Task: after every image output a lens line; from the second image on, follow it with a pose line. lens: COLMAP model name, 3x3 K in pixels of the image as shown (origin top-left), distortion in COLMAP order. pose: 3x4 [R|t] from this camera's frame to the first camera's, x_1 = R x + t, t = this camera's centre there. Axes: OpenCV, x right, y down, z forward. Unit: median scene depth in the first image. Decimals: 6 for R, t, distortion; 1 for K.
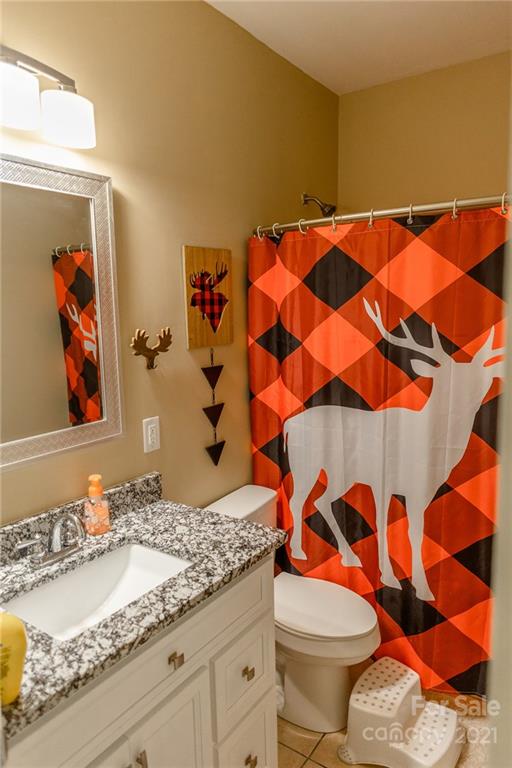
lens RADIAL K [[516.3, 0, 258.4], [0, 516.3, 383.8], [0, 0, 1]] dist [0.011032, -0.008795]
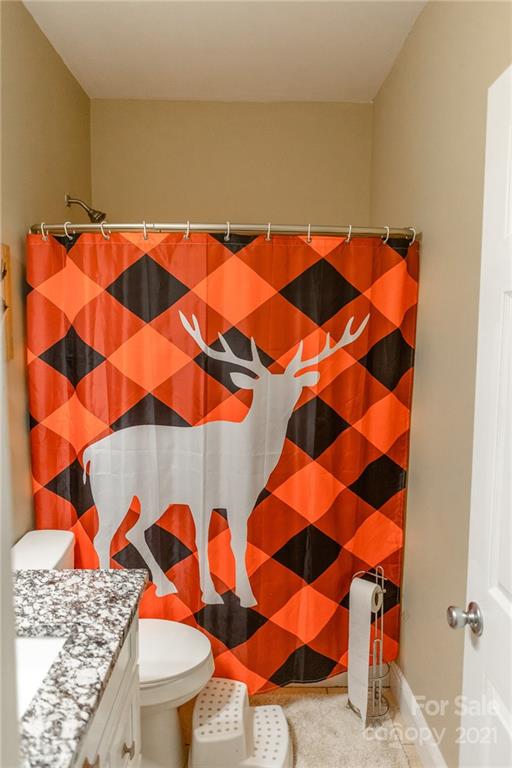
lens RADIAL K [[516.3, 0, 254.0], [0, 516.3, 382.9], [0, 0, 1]] dist [0.011032, -0.008795]
pose [[0.816378, -0.034143, 0.576507, -0.248704], [0.059373, 0.997923, -0.024976, 0.001494], [-0.574457, 0.054619, 0.816710, 0.135511]]
